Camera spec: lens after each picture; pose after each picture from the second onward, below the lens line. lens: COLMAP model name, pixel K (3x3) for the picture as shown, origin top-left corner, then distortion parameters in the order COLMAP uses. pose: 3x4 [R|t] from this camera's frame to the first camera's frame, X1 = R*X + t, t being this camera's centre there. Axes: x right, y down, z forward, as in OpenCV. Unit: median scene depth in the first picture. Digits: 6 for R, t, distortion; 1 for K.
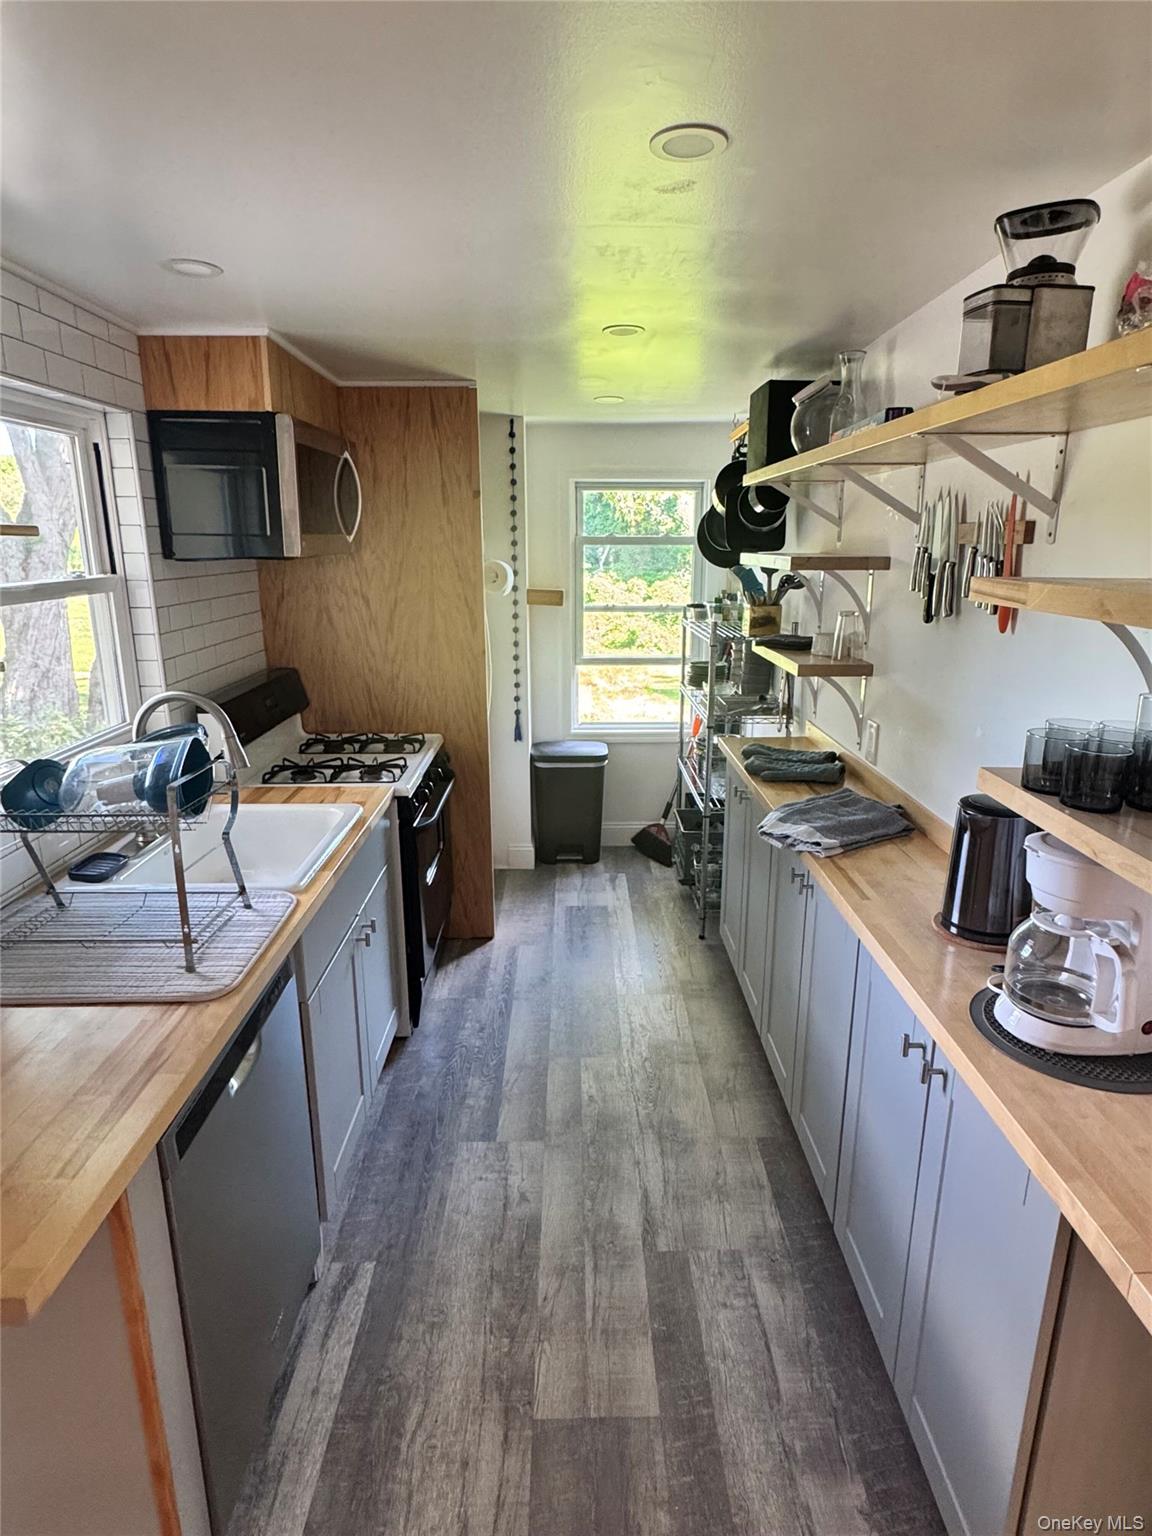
lens RADIAL K [[866.3, 0, 576.0], [0, 866.3, 768.0], [0, 0, 1]] dist [-0.003391, 0.000111]
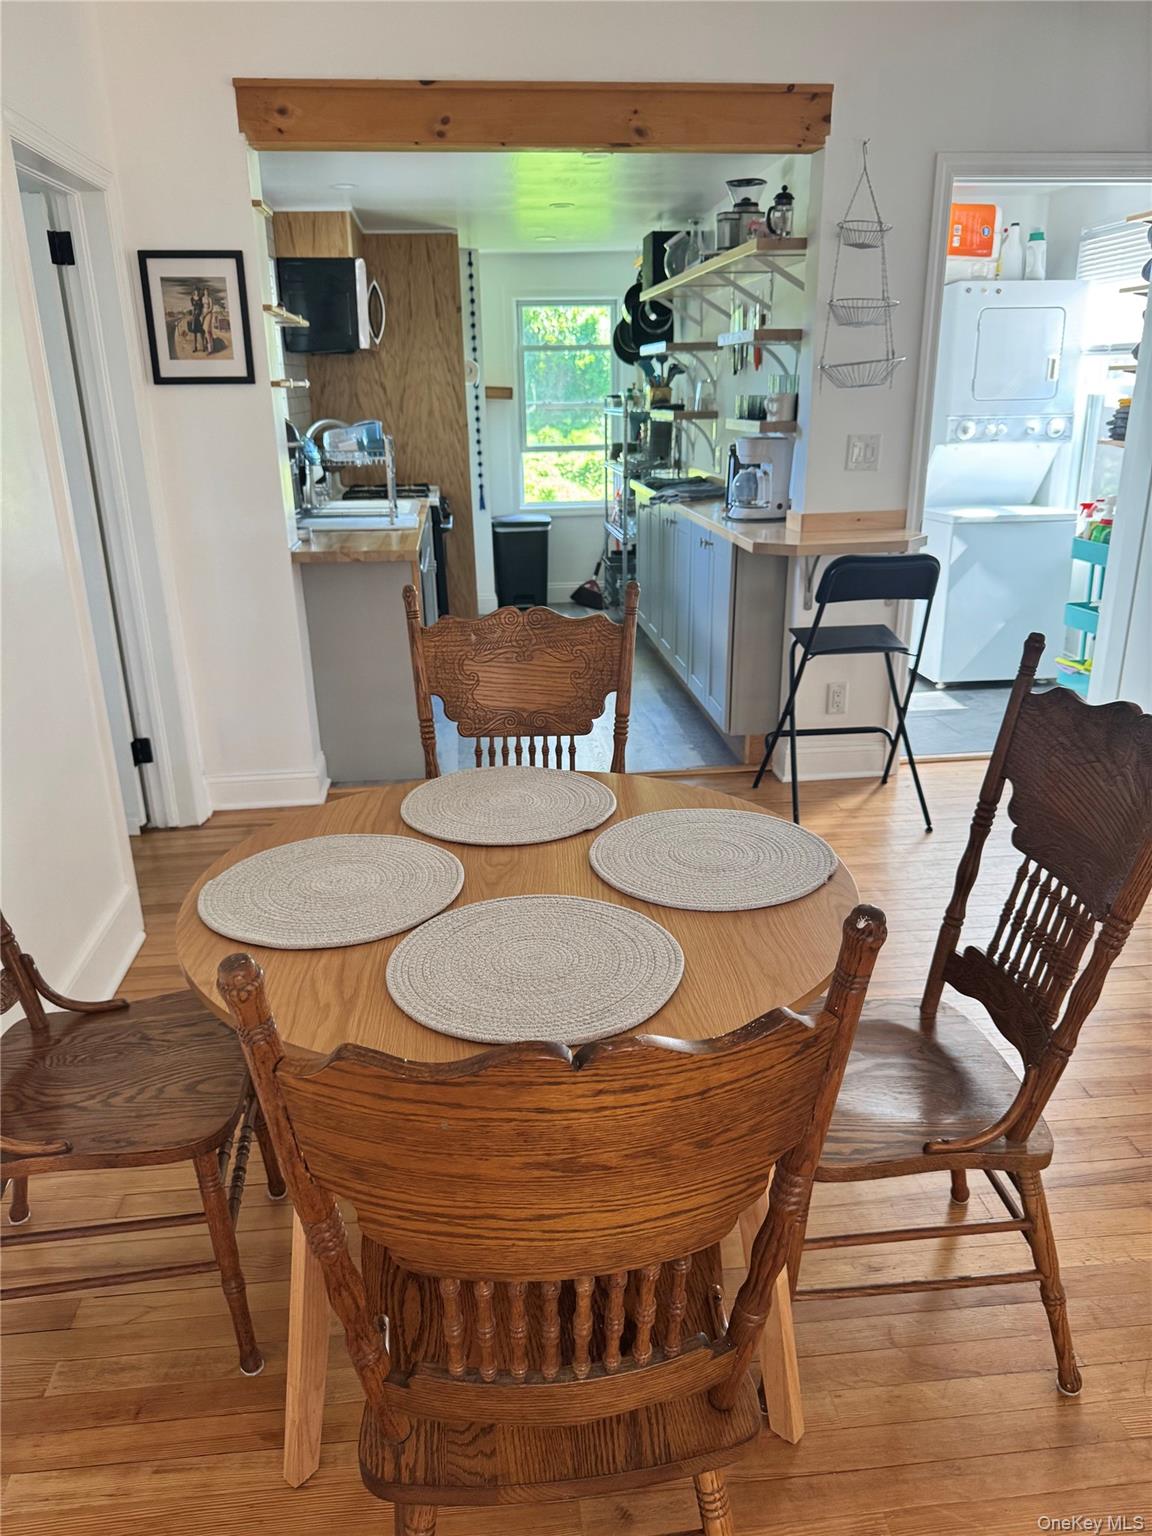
lens RADIAL K [[1187.4, 0, 575.7], [0, 1187.4, 910.7], [0, 0, 1]] dist [0.008554, -0.110488]
pose [[0.995196, -0.052034, 0.082930, -0.133426], [0.038793, 0.987316, 0.153953, 0.370011], [-0.089889, -0.149996, 0.984592, -1.079952]]
